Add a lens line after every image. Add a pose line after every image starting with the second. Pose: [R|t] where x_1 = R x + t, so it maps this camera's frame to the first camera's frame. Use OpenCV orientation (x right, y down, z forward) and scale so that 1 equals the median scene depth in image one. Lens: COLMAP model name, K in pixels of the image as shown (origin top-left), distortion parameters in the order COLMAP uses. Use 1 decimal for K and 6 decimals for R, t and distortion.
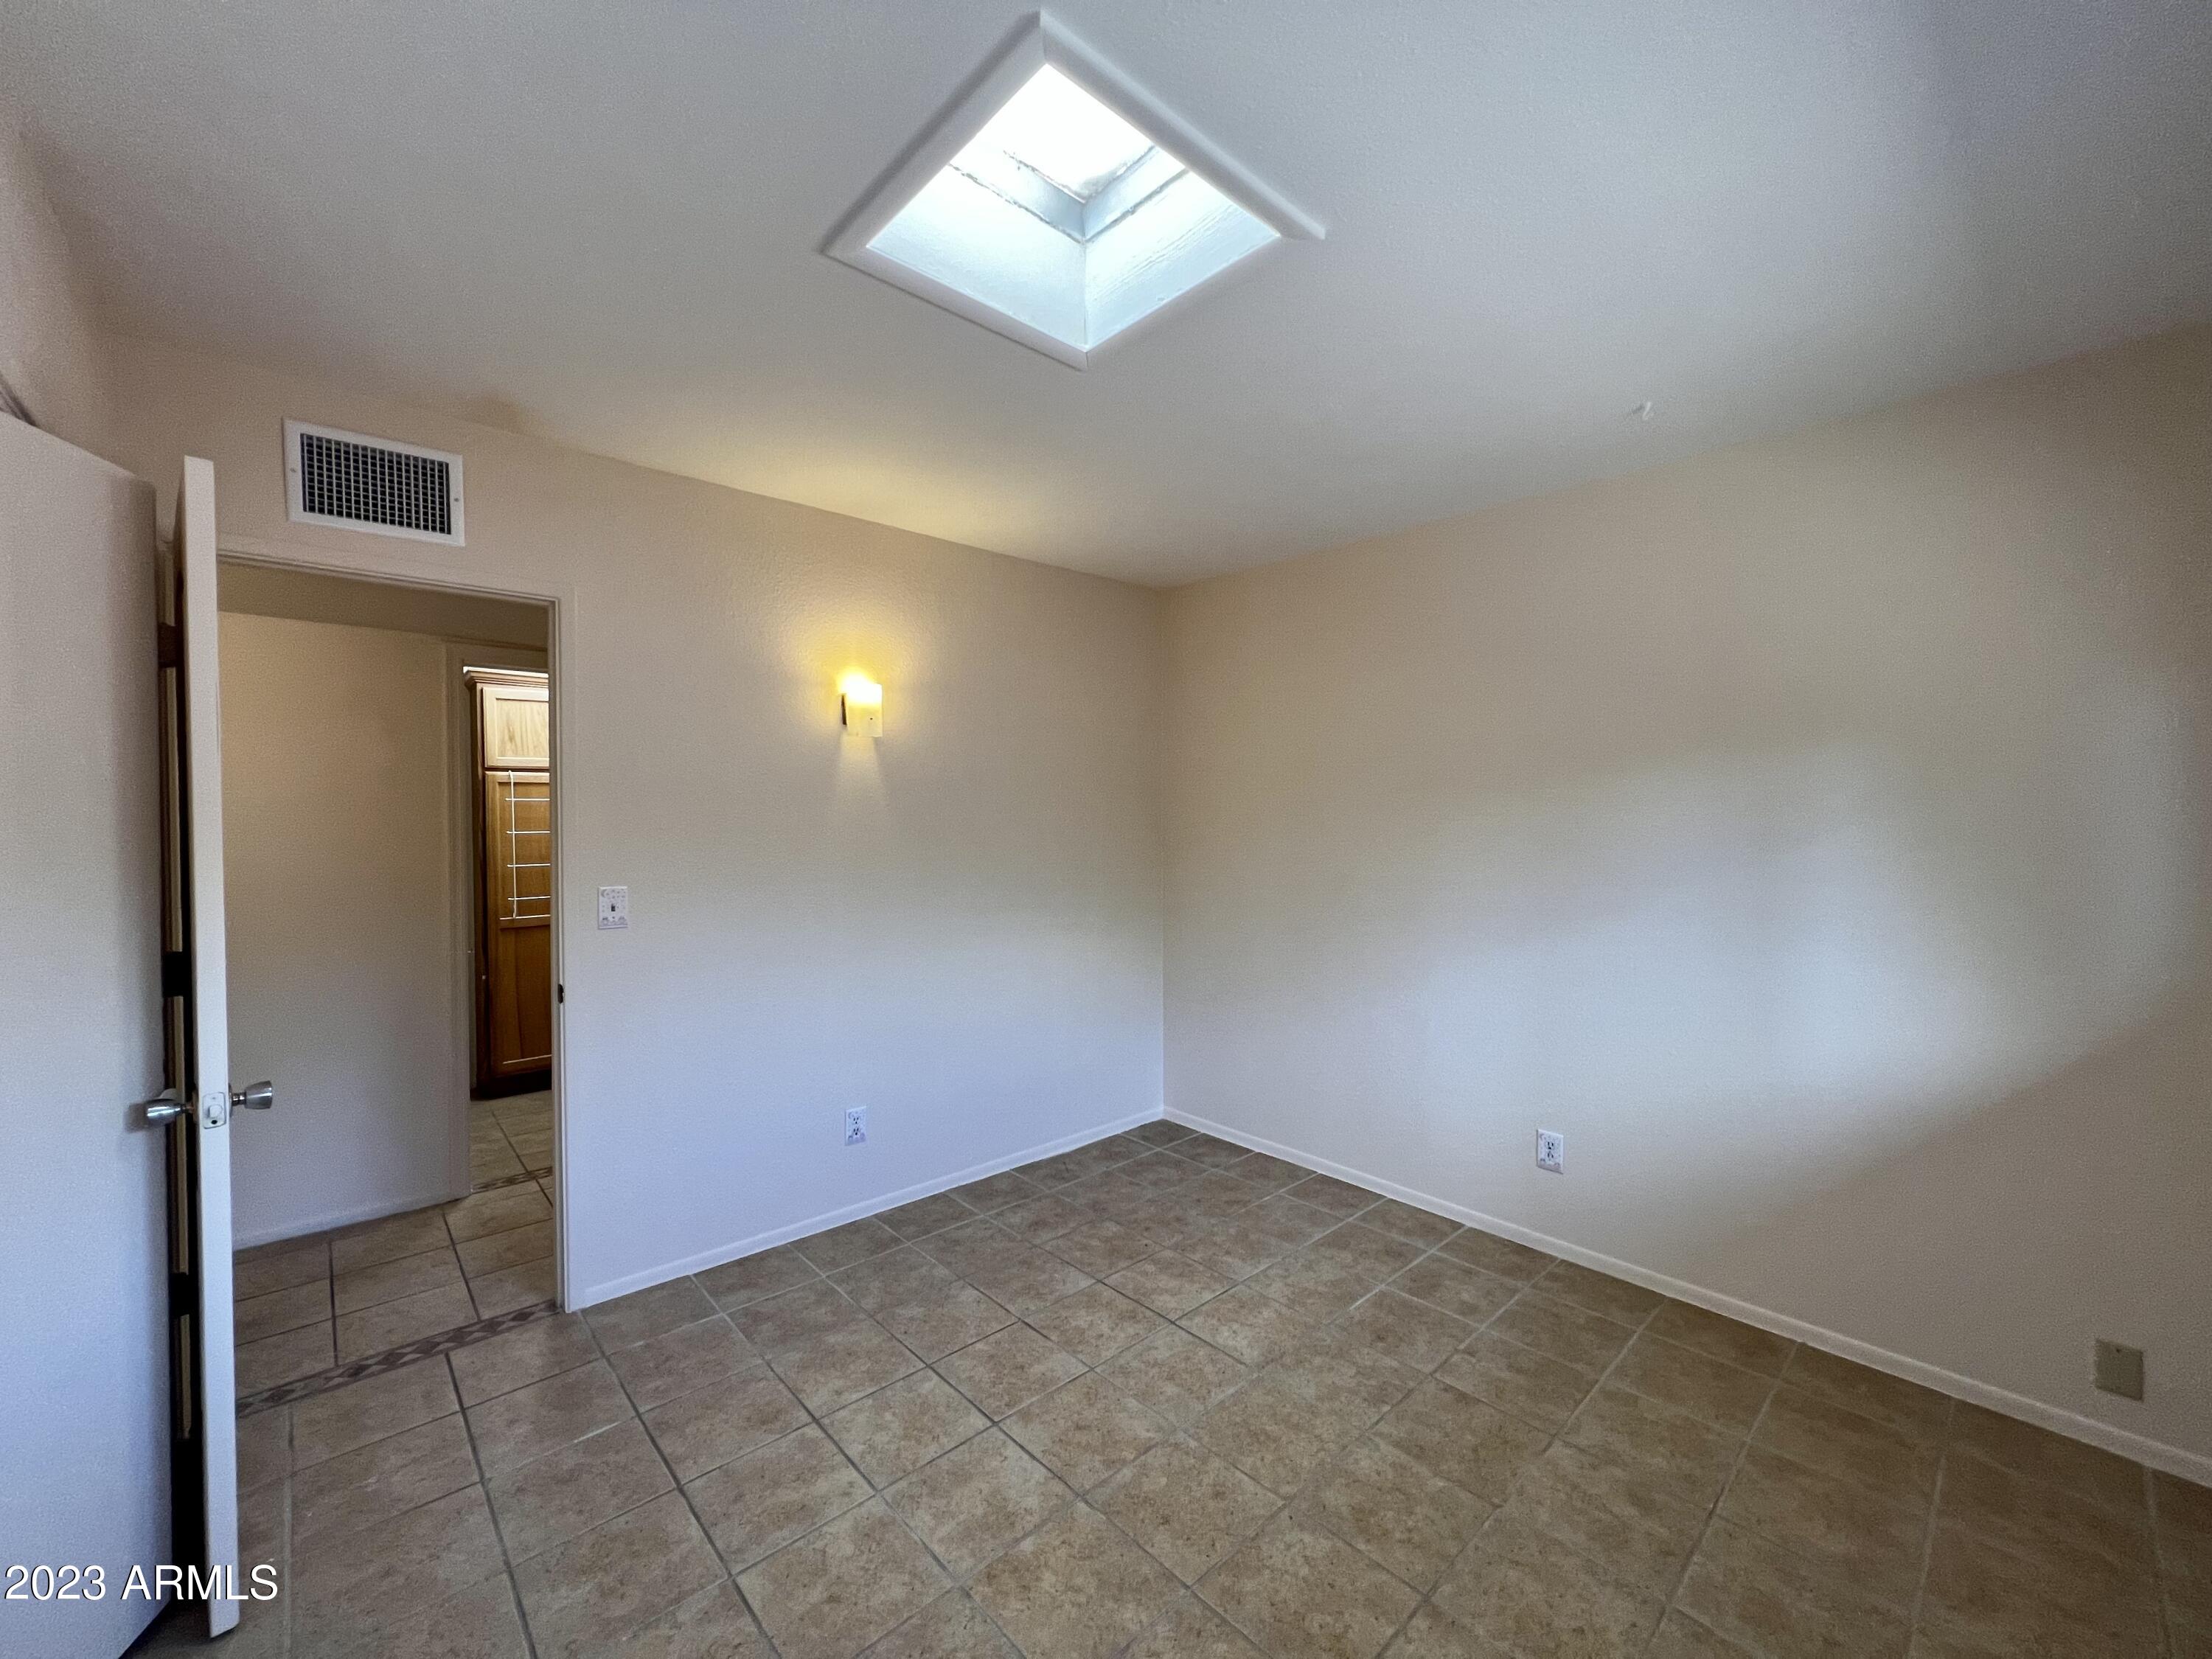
lens RADIAL K [[883.6, 0, 1106.1], [0, 883.6, 832.0], [0, 0, 1]] dist [-0.000004, 0.000003]
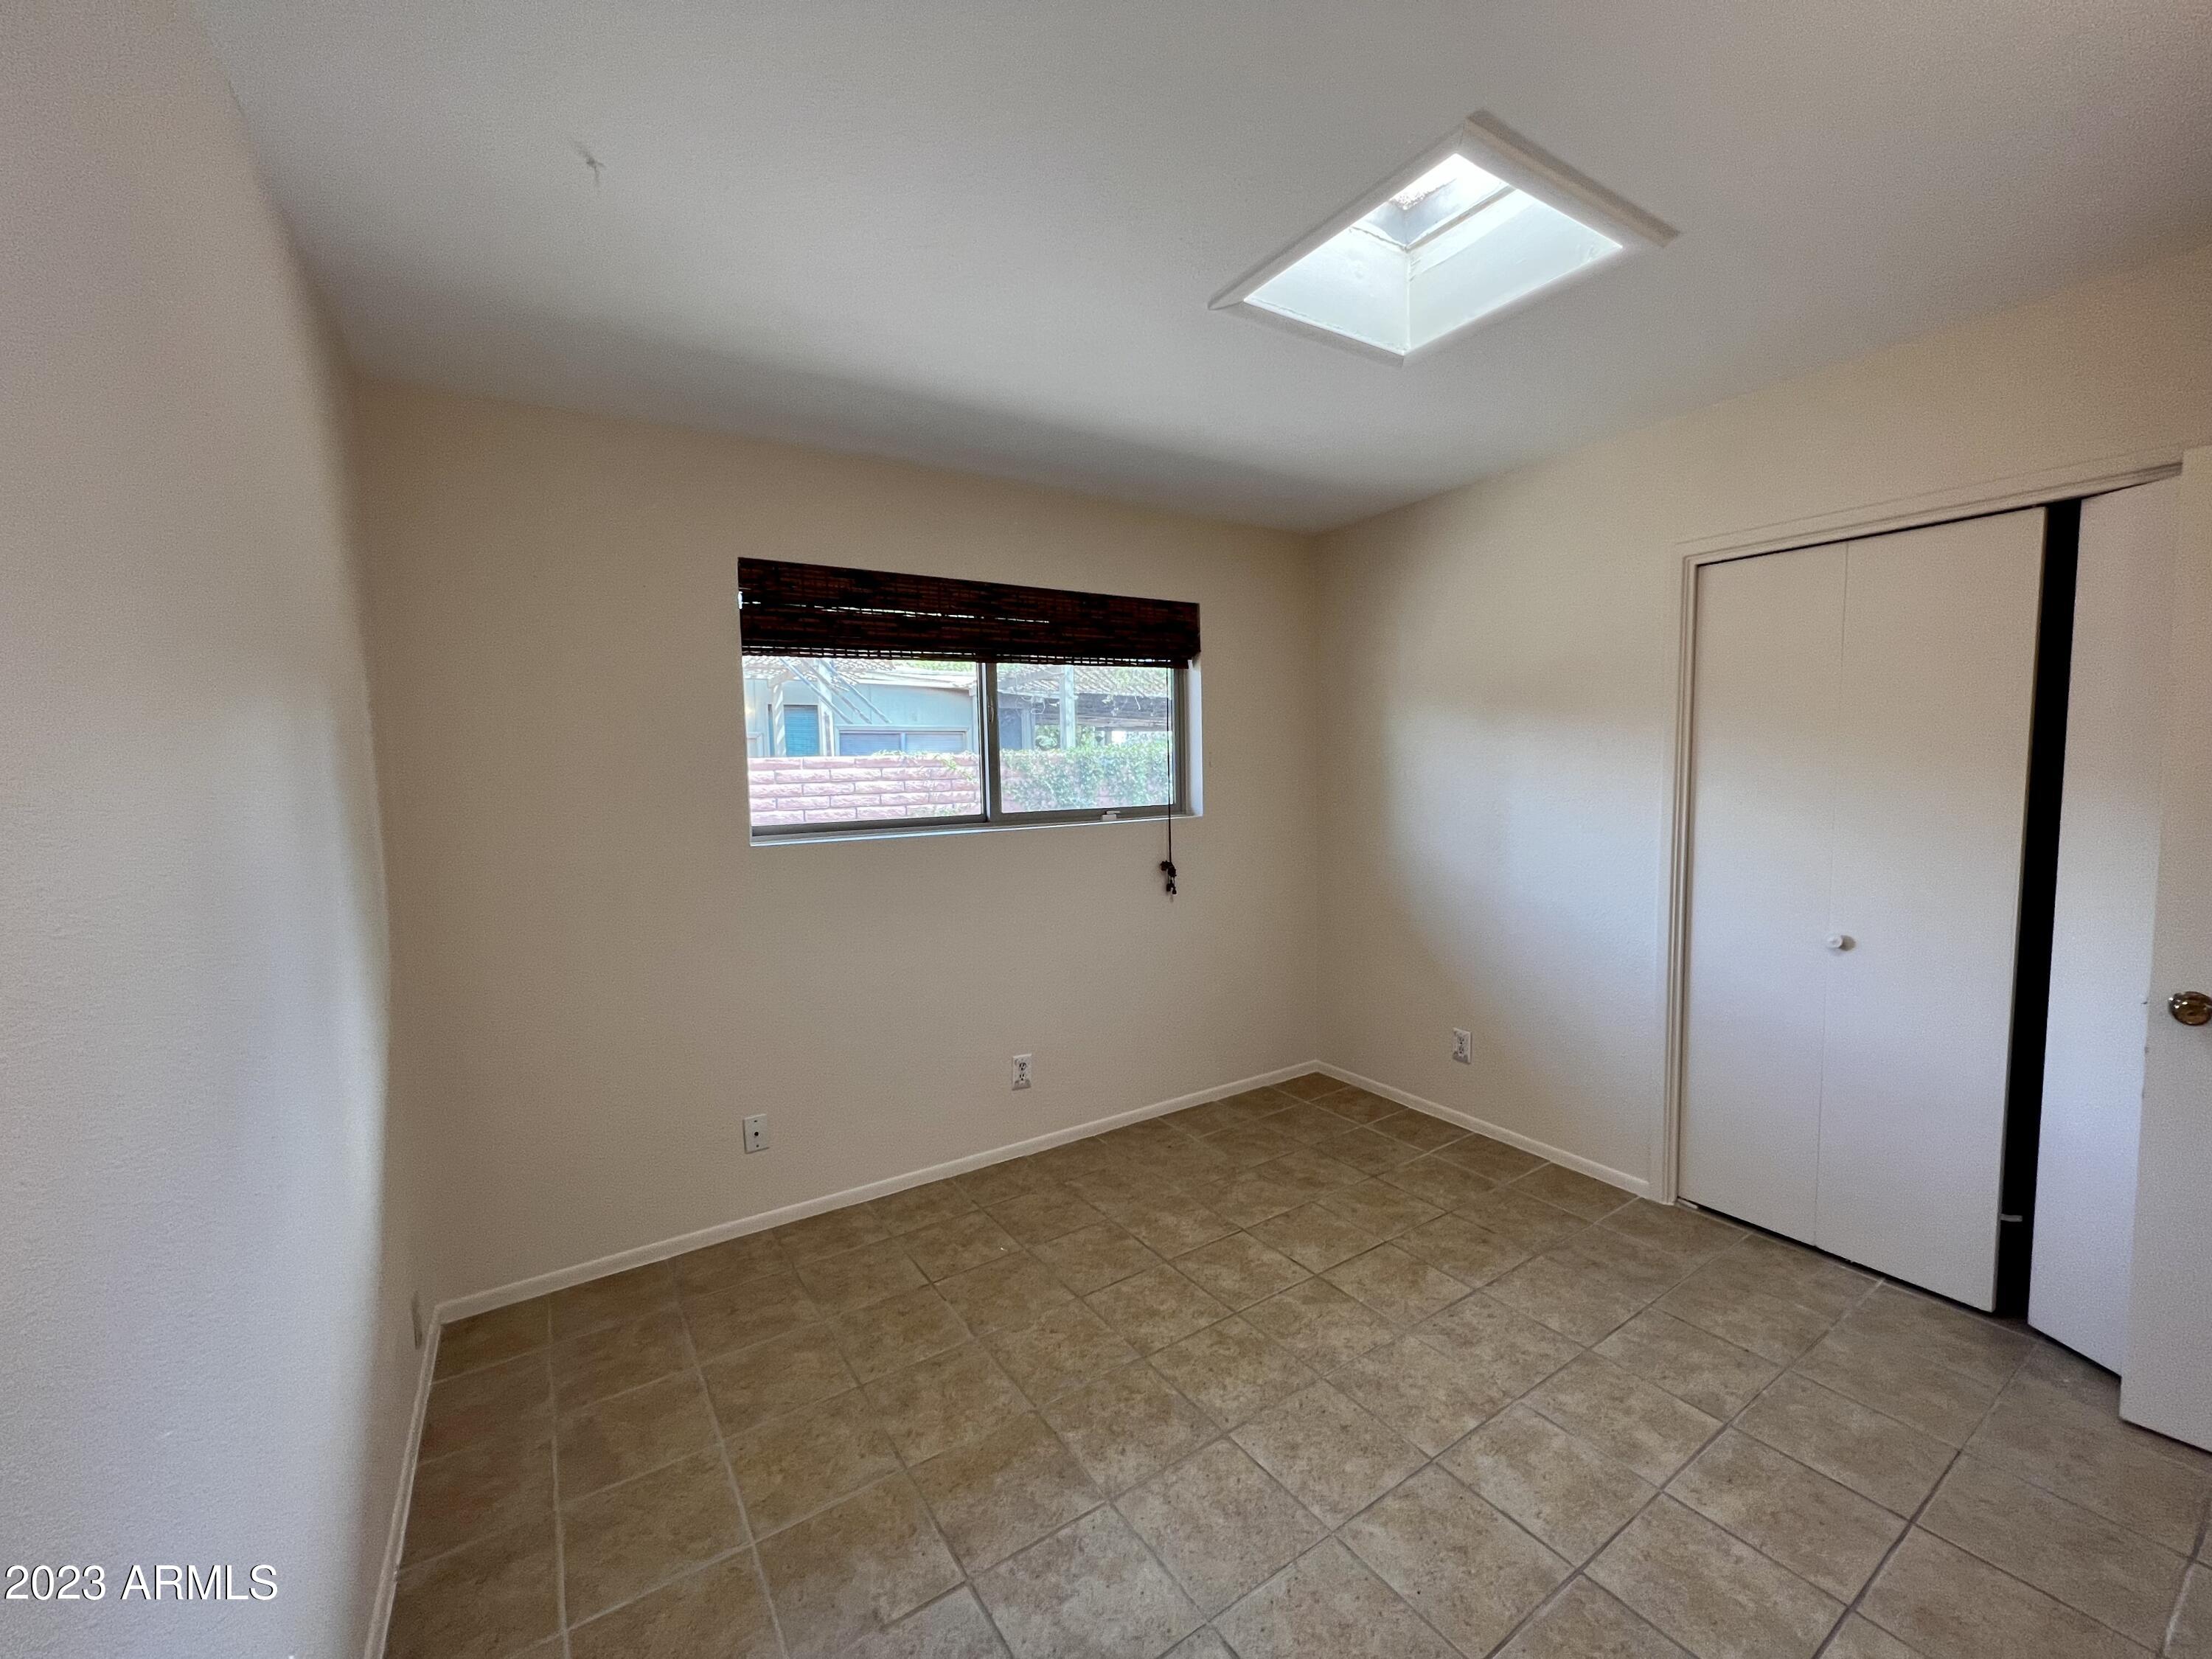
lens RADIAL K [[883.0, 0, 1103.1], [0, 883.0, 826.2], [0, 0, 1]] dist [-0.002808, -0.000186]
pose [[-0.985611, 0.012252, 0.168585, 0.159321], [0.027219, 0.995858, 0.086756, -0.053422], [-0.166823, 0.090097, -0.981862, 1.939388]]
